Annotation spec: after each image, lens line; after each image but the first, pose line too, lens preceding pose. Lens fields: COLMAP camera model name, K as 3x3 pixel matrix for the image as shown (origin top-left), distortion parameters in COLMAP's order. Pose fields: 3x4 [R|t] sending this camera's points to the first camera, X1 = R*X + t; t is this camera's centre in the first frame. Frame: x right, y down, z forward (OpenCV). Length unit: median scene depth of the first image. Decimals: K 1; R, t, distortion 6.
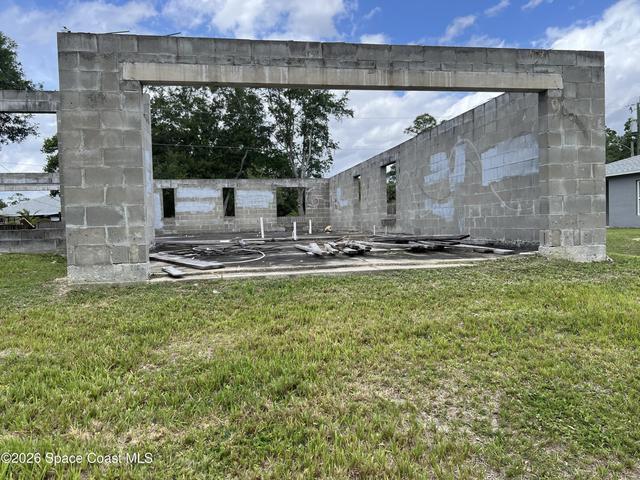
lens RADIAL K [[474.8, 0, 314.8], [0, 474.8, 236.5], [0, 0, 1]] dist [0.066726, -0.074982]
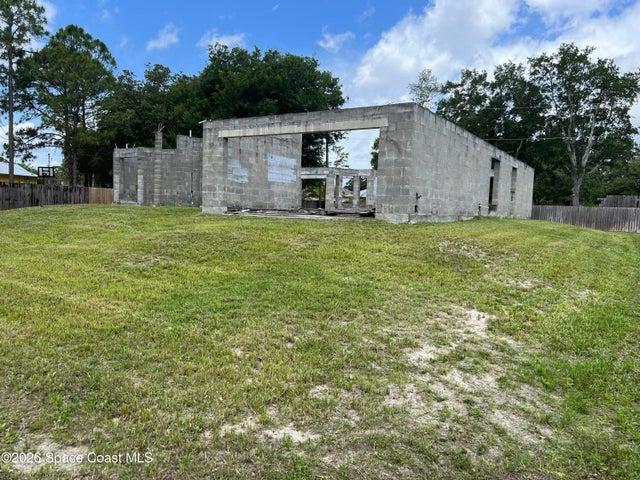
lens RADIAL K [[474.8, 0, 314.4], [0, 474.8, 255.2], [0, 0, 1]] dist [0.066726, -0.074982]
pose [[0.733801, 0.120751, -0.668547, 1.569298], [-0.078285, 0.992551, 0.093345, 0.029923], [0.674839, -0.016159, 0.737788, -0.523422]]
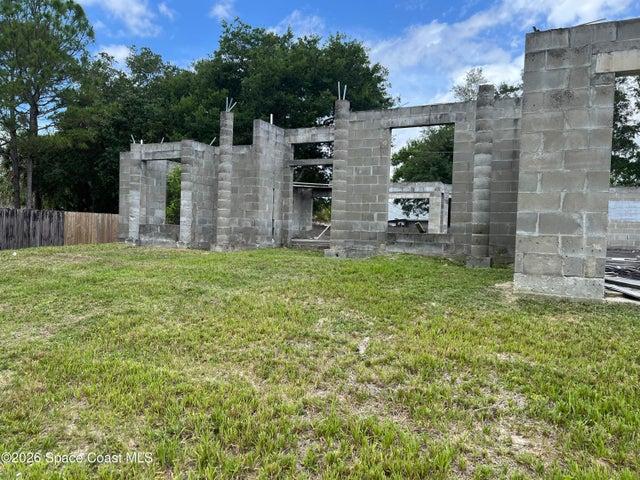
lens RADIAL K [[474.8, 0, 320.3], [0, 474.8, 246.1], [0, 0, 1]] dist [0.066726, -0.074982]
pose [[0.810848, 0.072275, -0.580777, -0.228245], [-0.072900, 0.997090, 0.022304, 0.011180], [0.580699, 0.024253, 0.813757, -0.020233]]
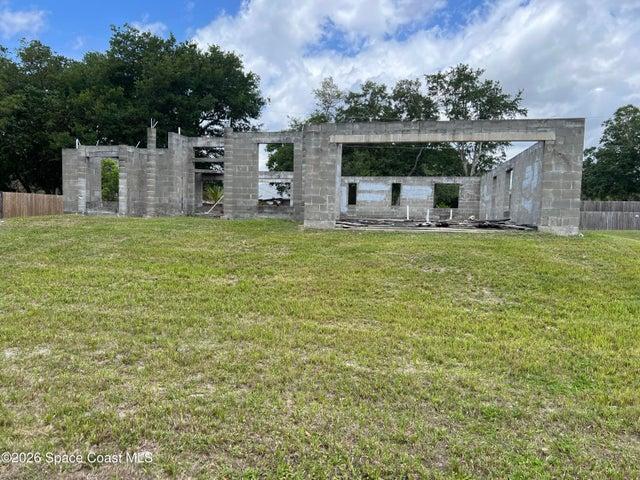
lens RADIAL K [[474.8, 0, 318.1], [0, 474.8, 250.0], [0, 0, 1]] dist [0.066726, -0.074982]
pose [[0.928683, 0.077850, -0.362613, 0.371667], [-0.060854, 0.996456, 0.058079, 0.058583], [0.365849, -0.031870, 0.930128, -1.037383]]
